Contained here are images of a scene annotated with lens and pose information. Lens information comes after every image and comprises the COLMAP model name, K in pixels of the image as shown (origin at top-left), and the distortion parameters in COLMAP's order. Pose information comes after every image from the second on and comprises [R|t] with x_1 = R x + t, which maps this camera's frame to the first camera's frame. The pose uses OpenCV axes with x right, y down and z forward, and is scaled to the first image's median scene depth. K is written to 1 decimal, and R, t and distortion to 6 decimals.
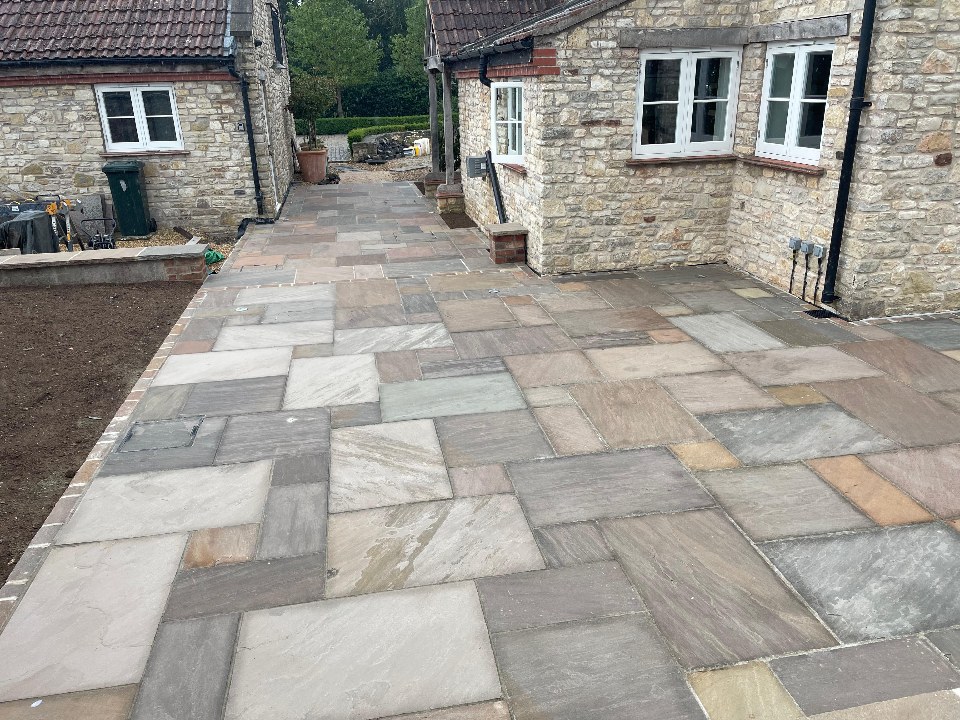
lens RADIAL K [[725.6, 0, 479.7], [0, 725.6, 348.3], [0, 0, 1]] dist [0.101875, -0.127027]
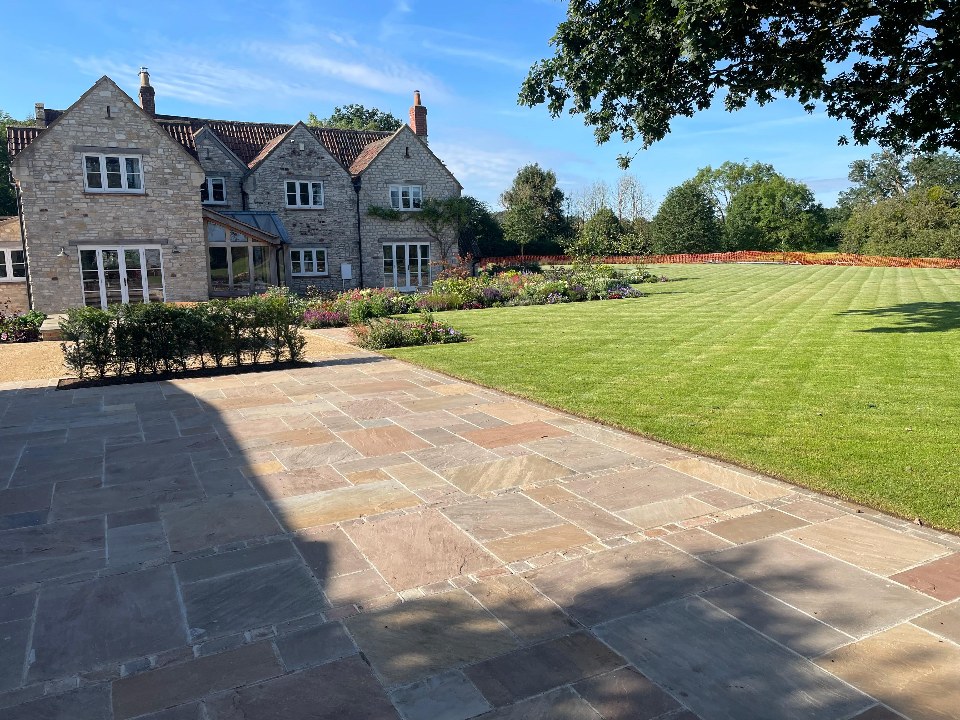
lens RADIAL K [[725.6, 0, 479.7], [0, 725.6, 348.3], [0, 0, 1]] dist [0.101875, -0.127027]
pose [[0.944954, -0.040878, 0.324639, 1.054841], [0.109341, 0.974579, -0.195552, 0.762868], [-0.308393, 0.220284, 0.925402, -2.202926]]
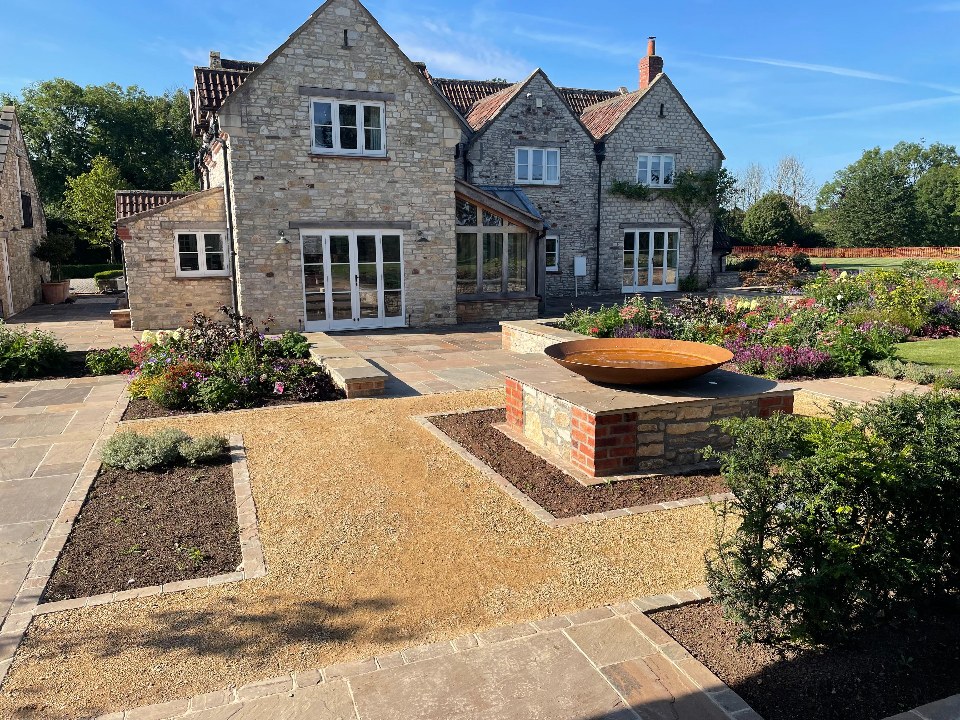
lens RADIAL K [[725.6, 0, 479.7], [0, 725.6, 348.3], [0, 0, 1]] dist [0.101875, -0.127027]
pose [[0.976097, -0.016685, 0.216695, 0.589517], [0.059041, 0.979910, -0.190500, 0.400100], [-0.209163, 0.198740, 0.957472, -1.182120]]
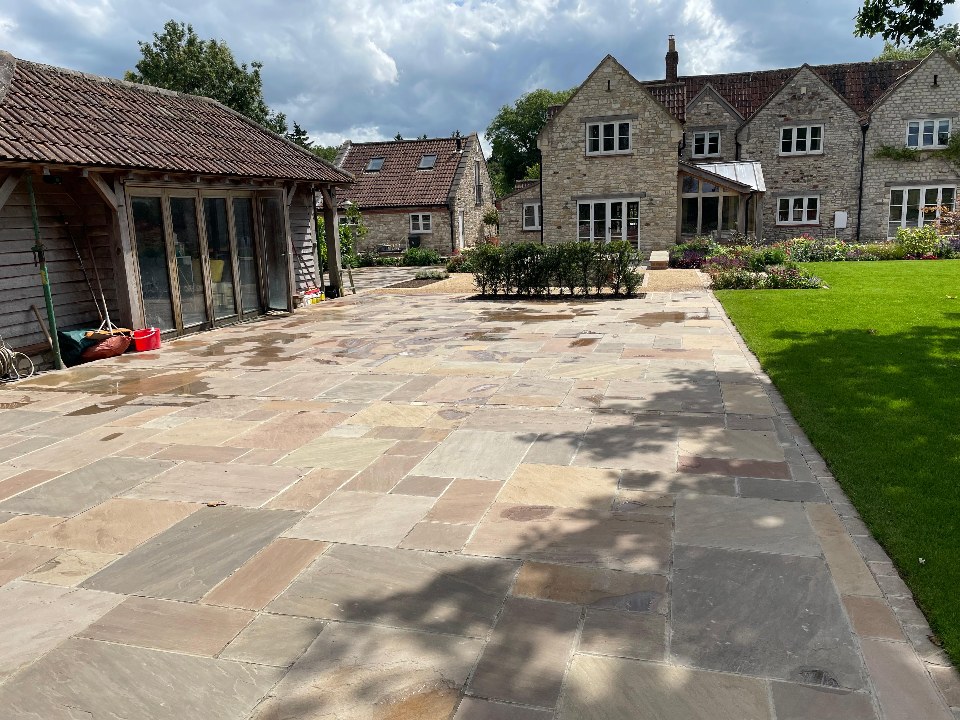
lens RADIAL K [[725.6, 0, 479.7], [0, 725.6, 348.3], [0, 0, 1]] dist [0.101875, -0.127027]
pose [[0.916201, 0.063956, -0.395581, 1.519822], [-0.123483, 0.984203, -0.126875, 0.849123], [0.381218, 0.165091, 0.909625, -2.415908]]
